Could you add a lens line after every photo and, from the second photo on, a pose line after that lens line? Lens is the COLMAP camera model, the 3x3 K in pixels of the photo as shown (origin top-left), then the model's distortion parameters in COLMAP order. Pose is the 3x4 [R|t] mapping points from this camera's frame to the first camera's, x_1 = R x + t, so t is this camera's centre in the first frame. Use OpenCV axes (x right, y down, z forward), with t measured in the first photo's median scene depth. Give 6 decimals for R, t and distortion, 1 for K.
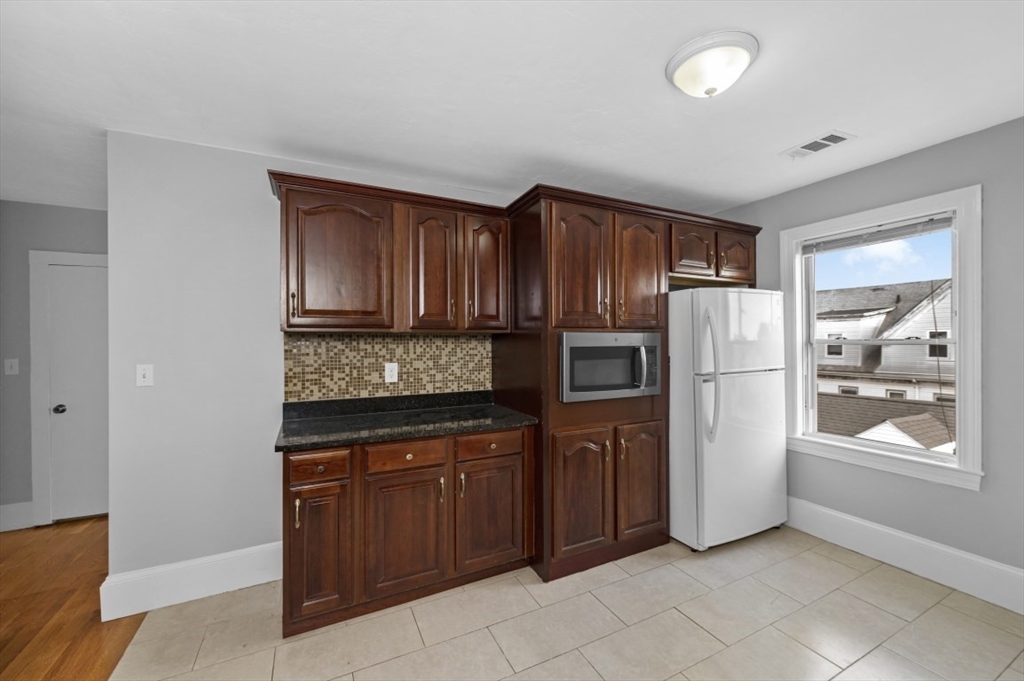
lens RADIAL K [[400.9, 0, 510.3], [0, 400.9, 341.4], [0, 0, 1]] dist [0.000912, 0.000112]
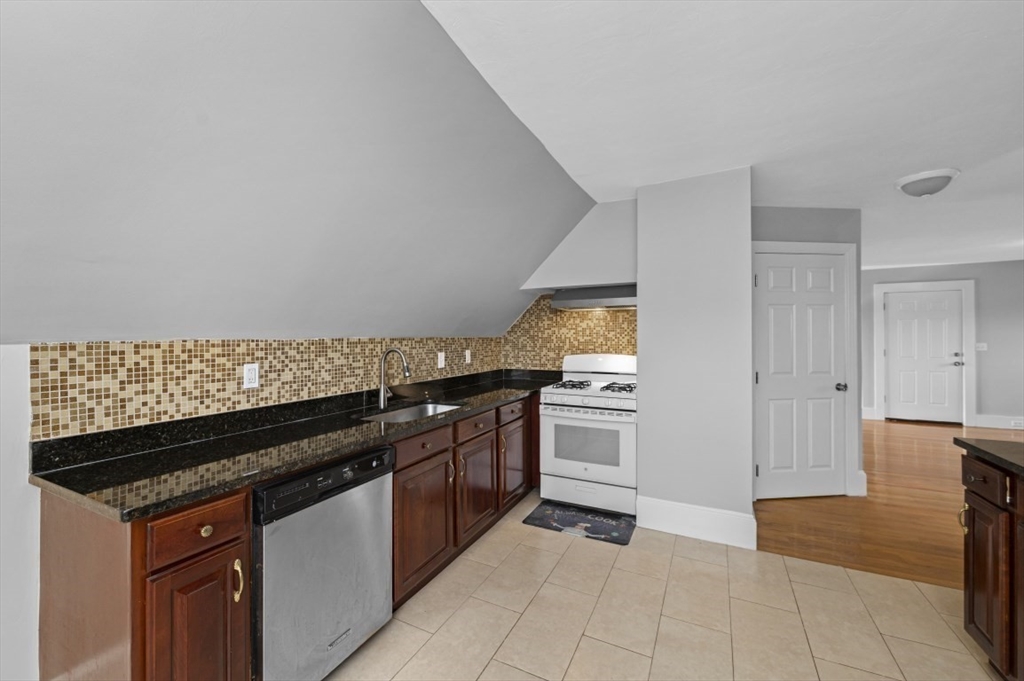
lens RADIAL K [[400.9, 0, 511.7], [0, 400.9, 333.1], [0, 0, 1]] dist [0.000912, 0.000112]
pose [[-0.802709, -0.005286, -0.596348, -0.115585], [-0.013040, 0.999877, 0.008689, -0.014435], [0.596229, 0.014751, -0.802679, 0.577205]]
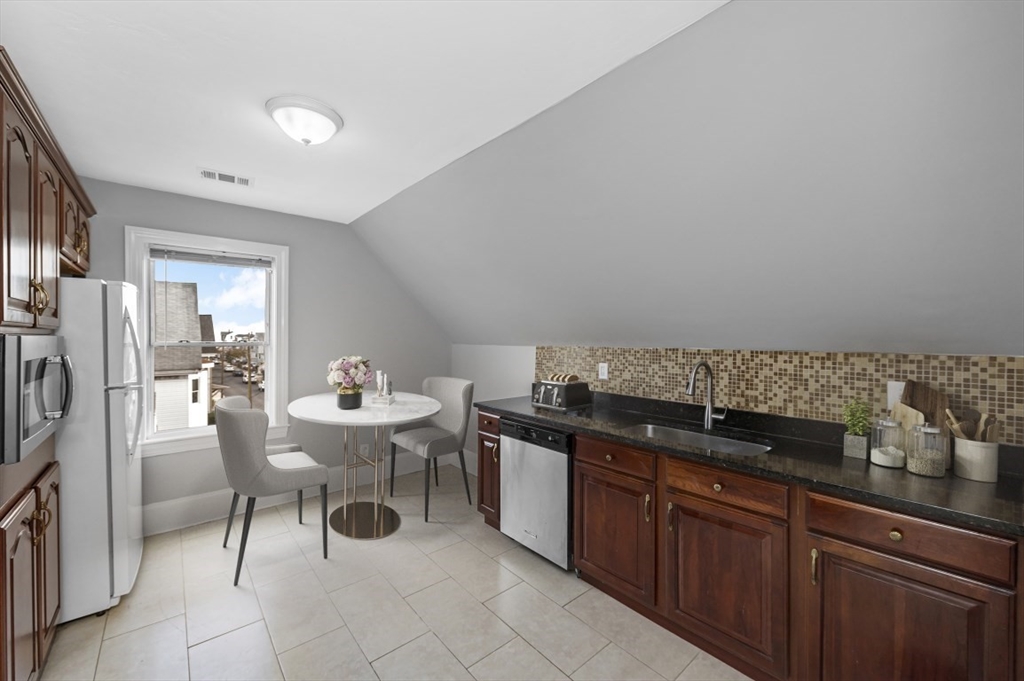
lens RADIAL K [[400.9, 0, 513.7], [0, 400.9, 341.5], [0, 0, 1]] dist [0.000912, 0.000112]
pose [[-0.242967, -0.004095, 0.970026, -0.533502], [0.001342, 0.999989, 0.004558, -0.013089], [-0.970034, 0.002409, -0.242959, 0.437951]]
